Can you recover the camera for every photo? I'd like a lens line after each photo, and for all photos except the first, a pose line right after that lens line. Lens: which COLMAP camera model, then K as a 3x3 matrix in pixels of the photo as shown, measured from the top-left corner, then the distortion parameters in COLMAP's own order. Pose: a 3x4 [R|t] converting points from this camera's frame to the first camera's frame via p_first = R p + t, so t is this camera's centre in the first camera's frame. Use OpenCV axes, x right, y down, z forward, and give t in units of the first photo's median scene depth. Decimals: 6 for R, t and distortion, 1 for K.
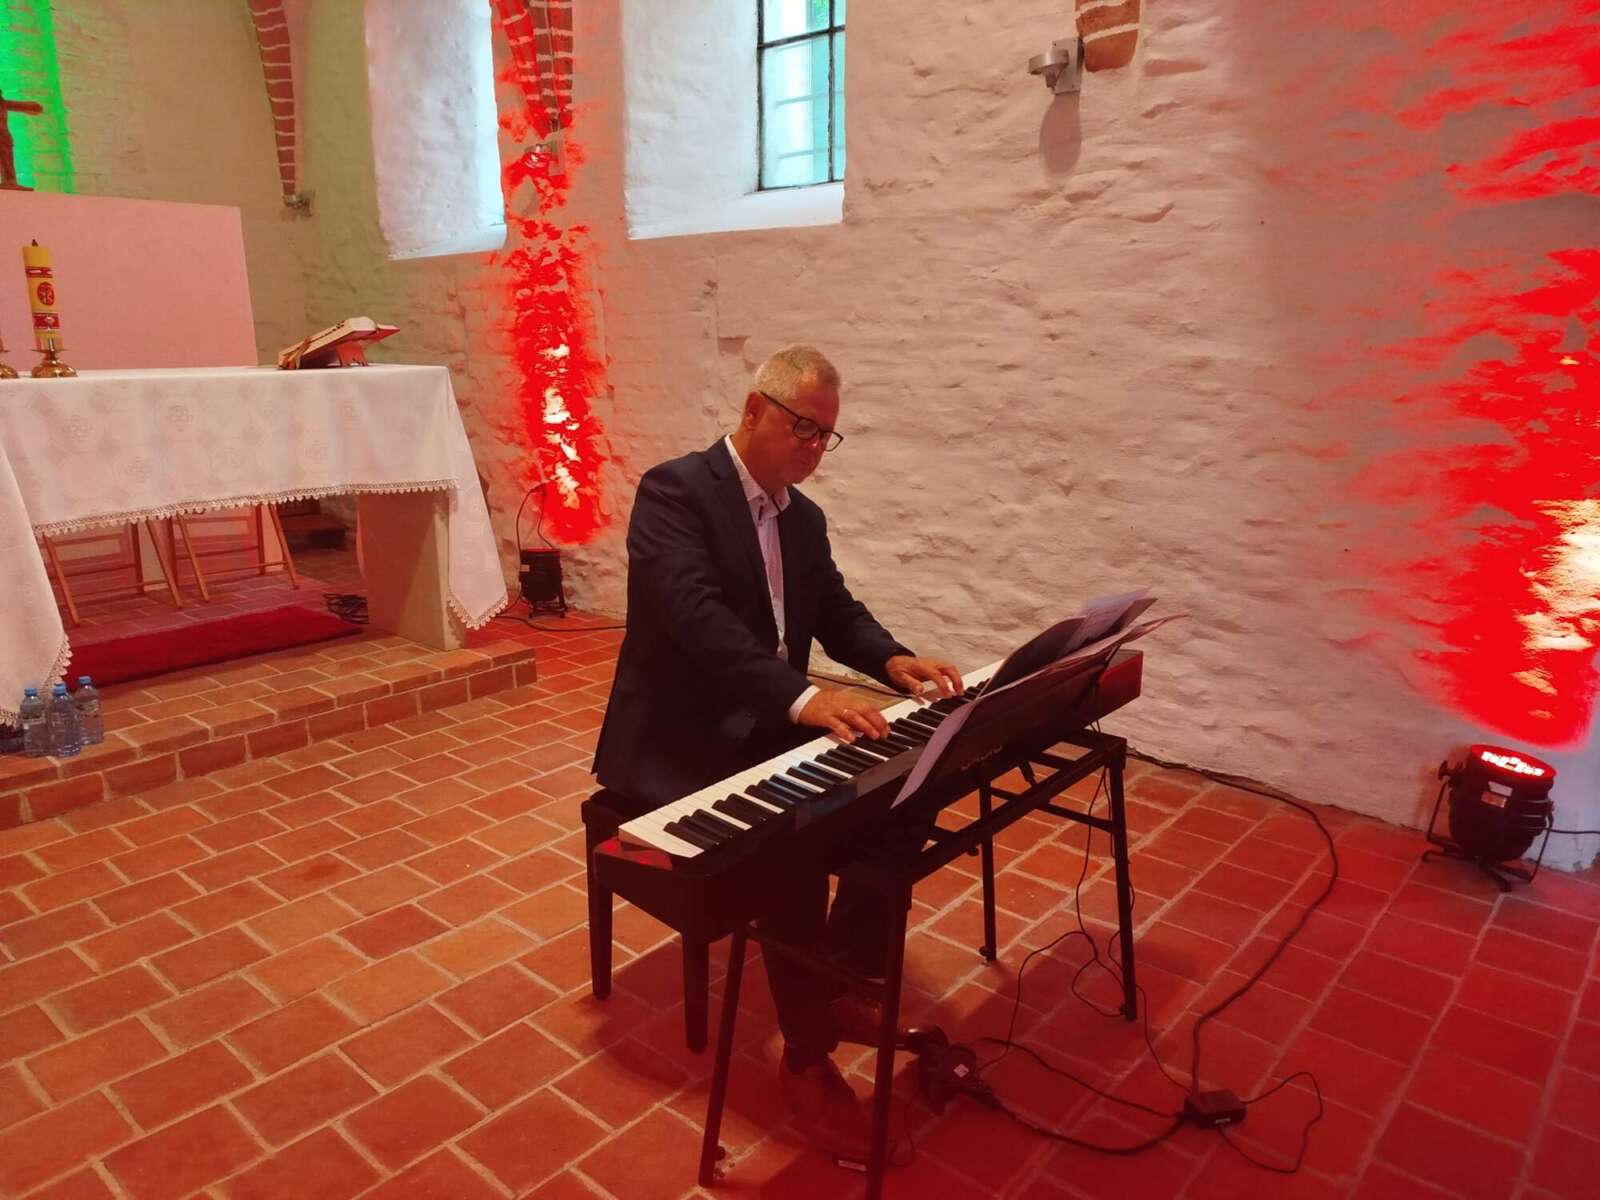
lens RADIAL K [[1121.8, 0, 800.0], [0, 1121.8, 600.0], [0, 0, 1]] dist [-0.003636, 0.026613]
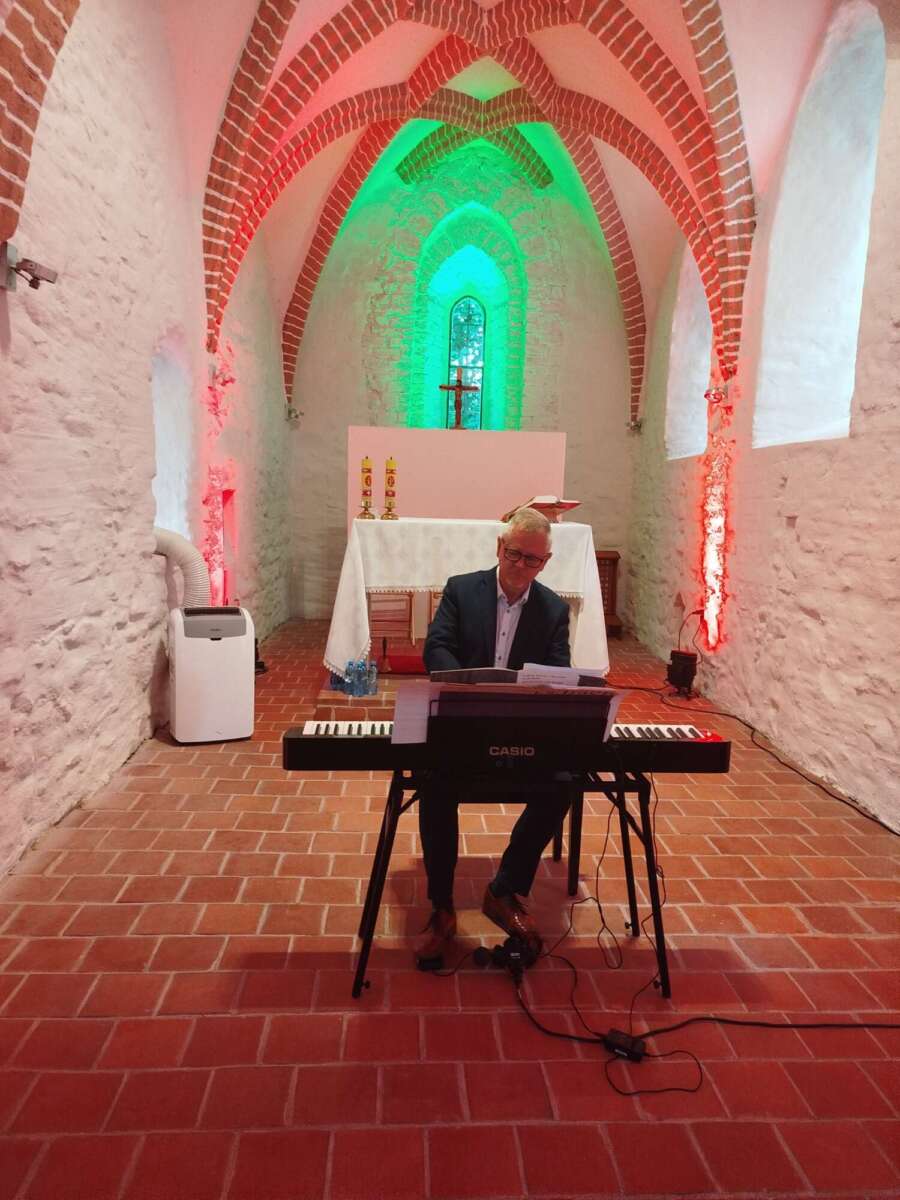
lens RADIAL K [[831.9, 0, 450.0], [0, 831.9, 600.0], [0, 0, 1]] dist [0.026376, -0.002805]
pose [[0.702586, 0.115245, -0.702204, 0.426506], [-0.199469, 0.979132, -0.038884, -0.009506], [0.683070, 0.167387, 0.710913, -0.006310]]
